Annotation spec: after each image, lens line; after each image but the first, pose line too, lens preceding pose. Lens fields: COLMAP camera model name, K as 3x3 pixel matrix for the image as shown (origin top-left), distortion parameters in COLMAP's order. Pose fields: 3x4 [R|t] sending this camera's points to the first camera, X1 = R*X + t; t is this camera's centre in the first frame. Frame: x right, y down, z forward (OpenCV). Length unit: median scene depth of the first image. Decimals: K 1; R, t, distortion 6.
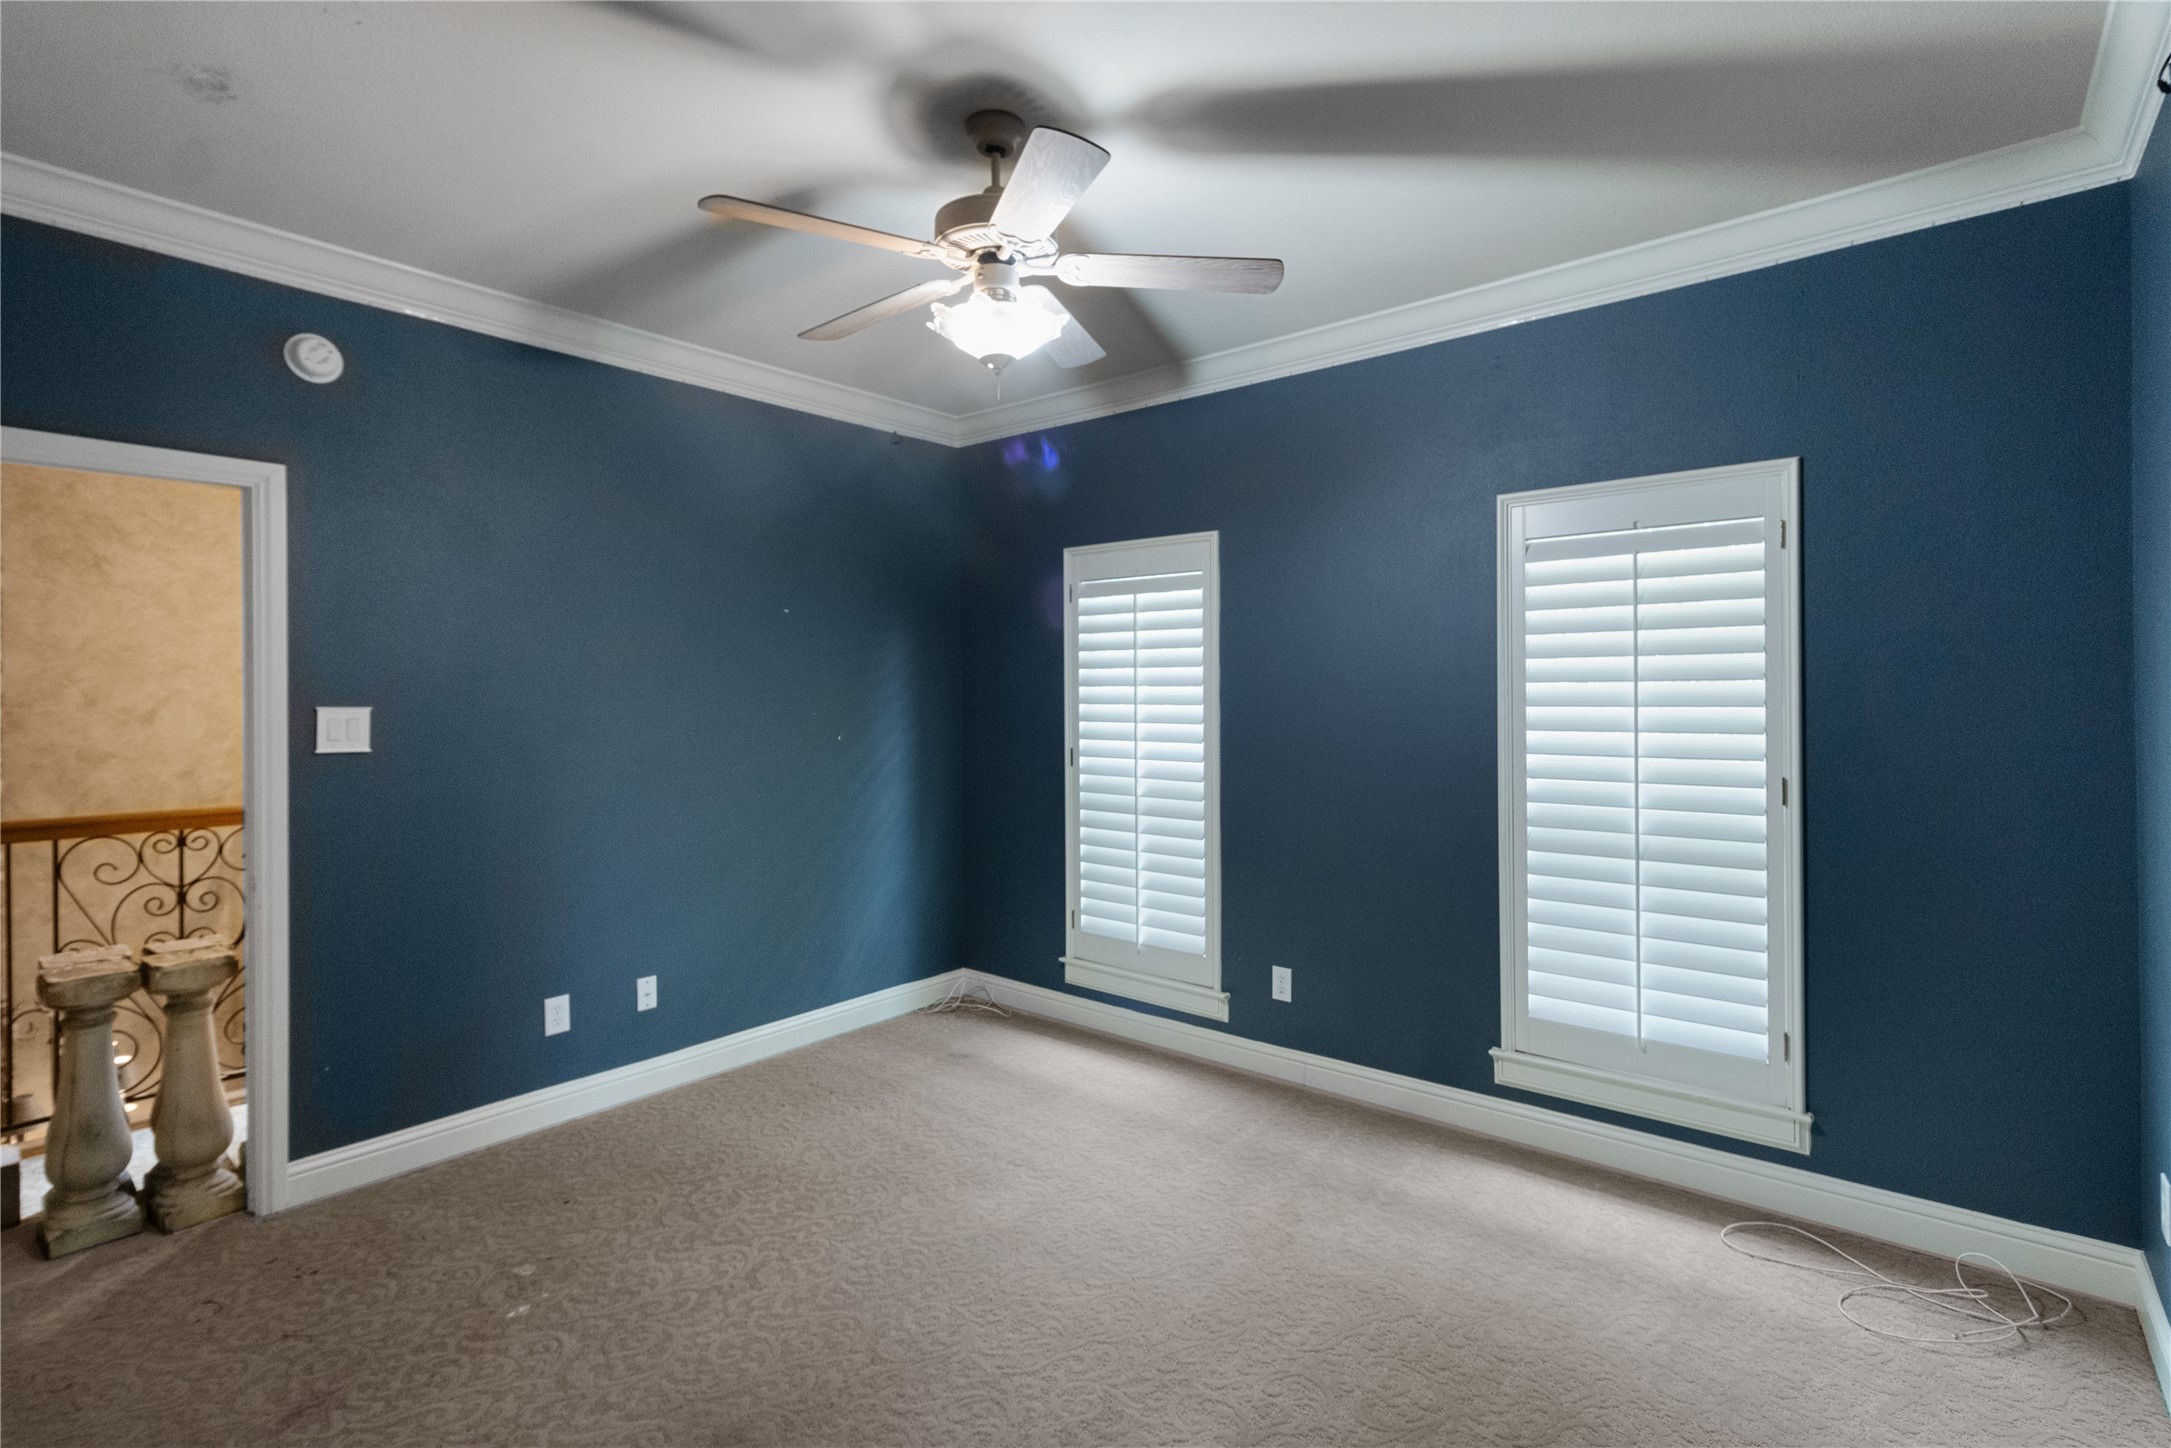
lens RADIAL K [[1015.1, 0, 1077.3], [0, 1015.1, 713.2], [0, 0, 1]] dist [-0.005544, -0.000691]
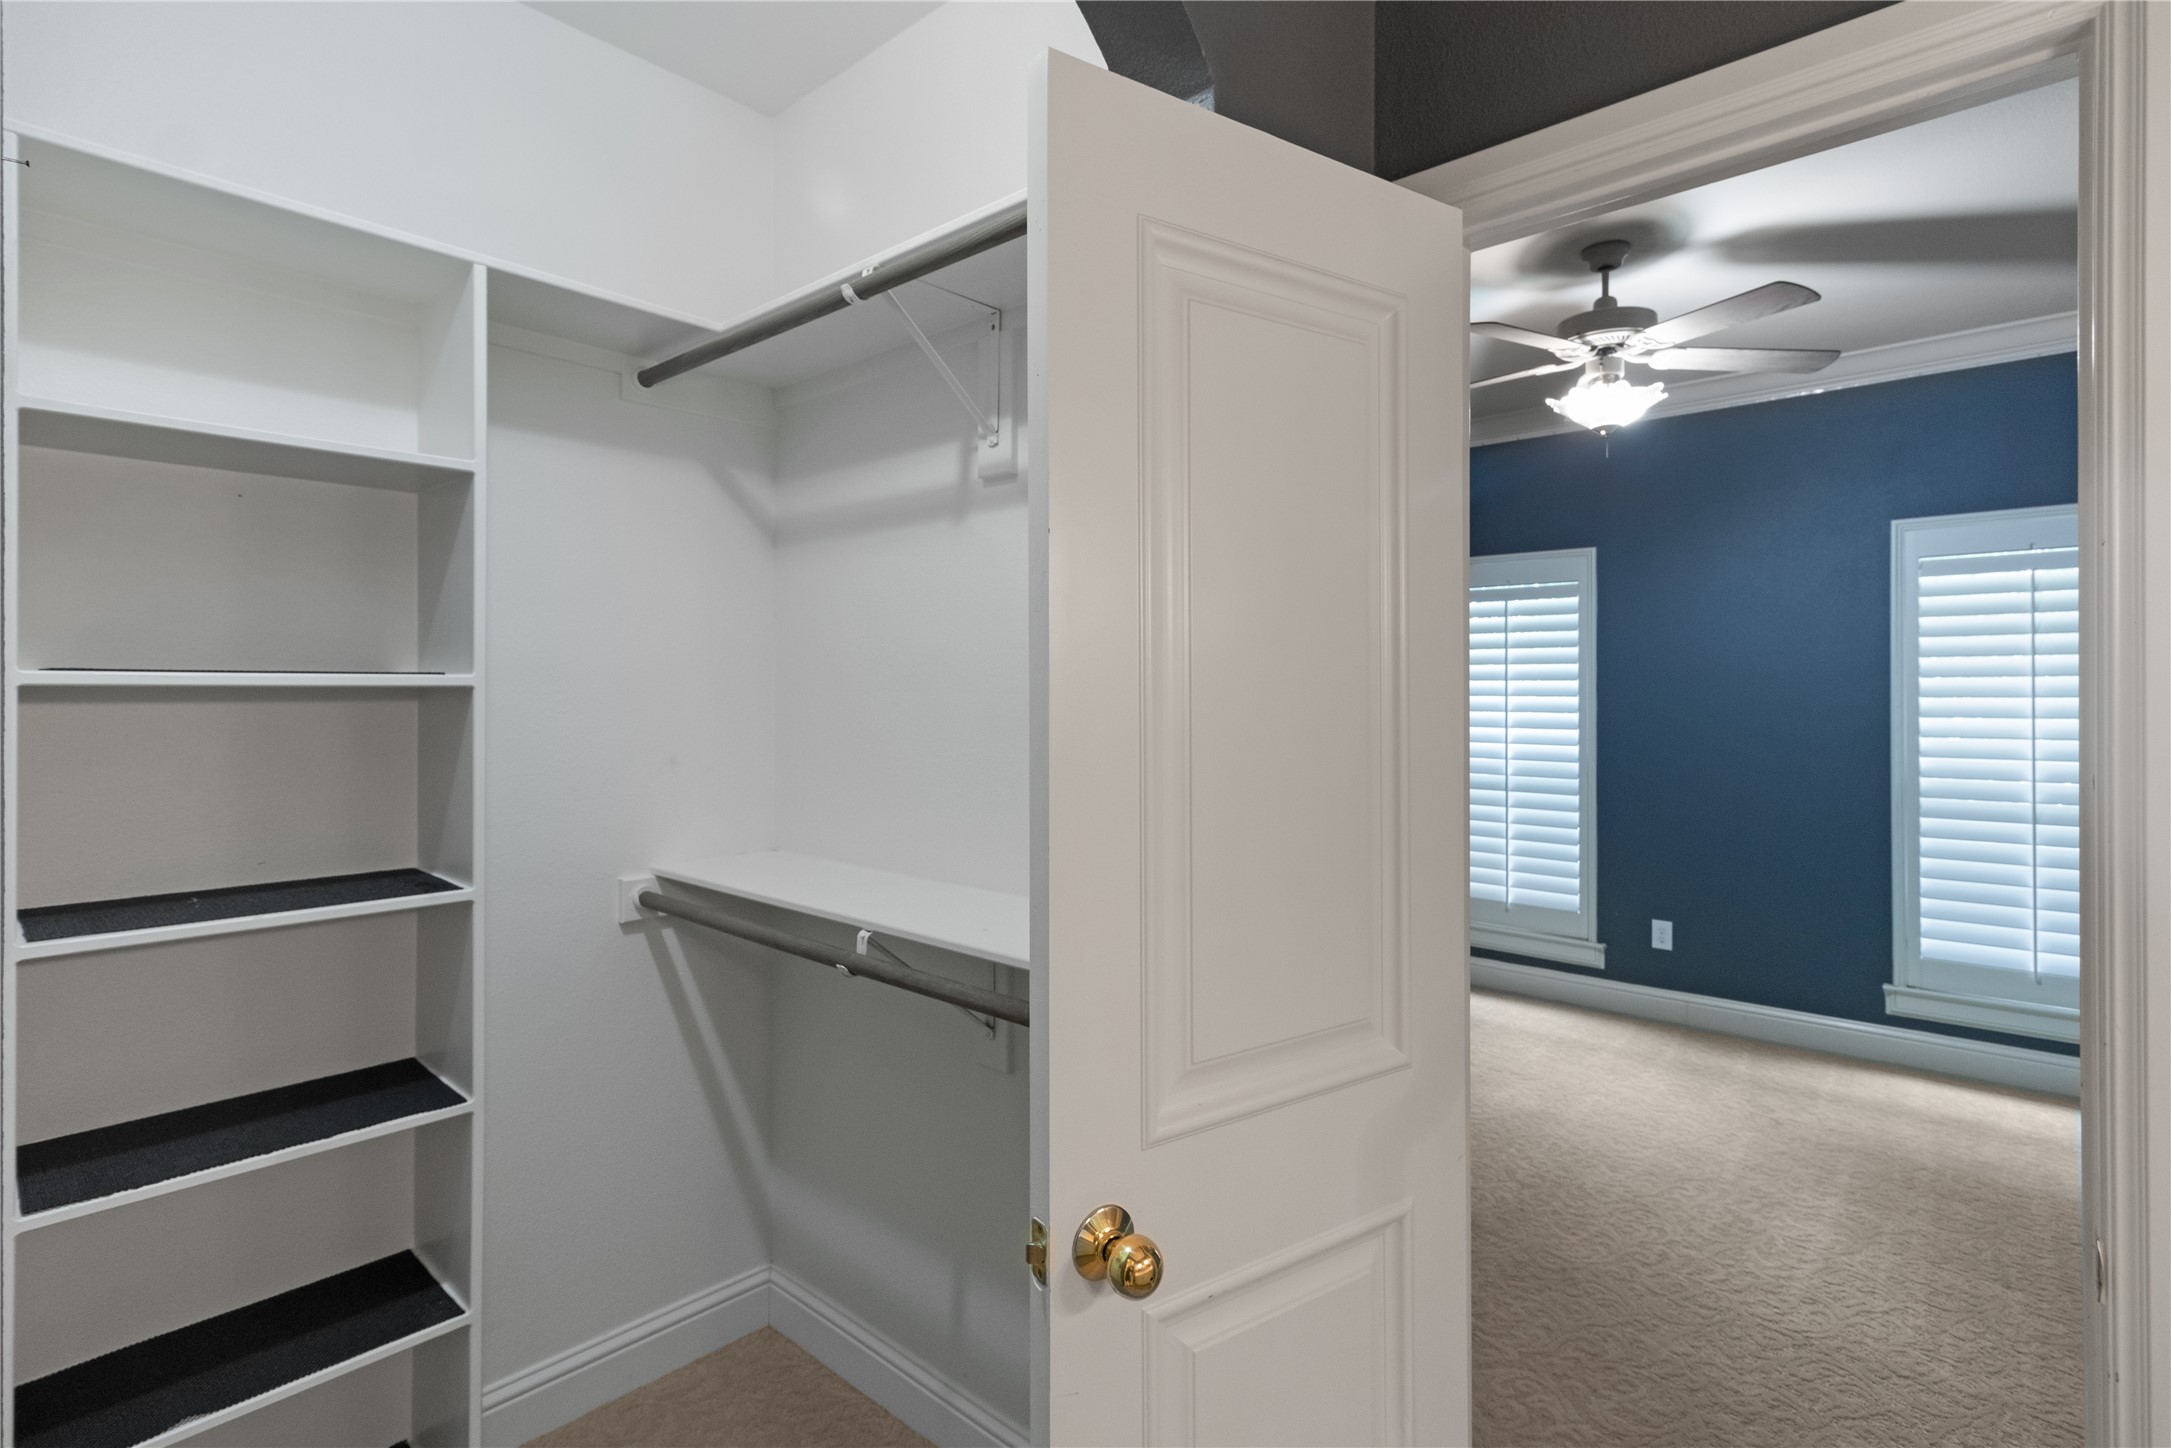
lens RADIAL K [[1015.1, 0, 1092.8], [0, 1015.1, 711.5], [0, 0, 1]] dist [-0.005544, -0.000691]
pose [[0.998799, 0.003308, -0.048874, -0.461731], [-0.003244, 0.999994, 0.001392, 0.011503], [0.048878, -0.001232, 0.998804, -0.230730]]
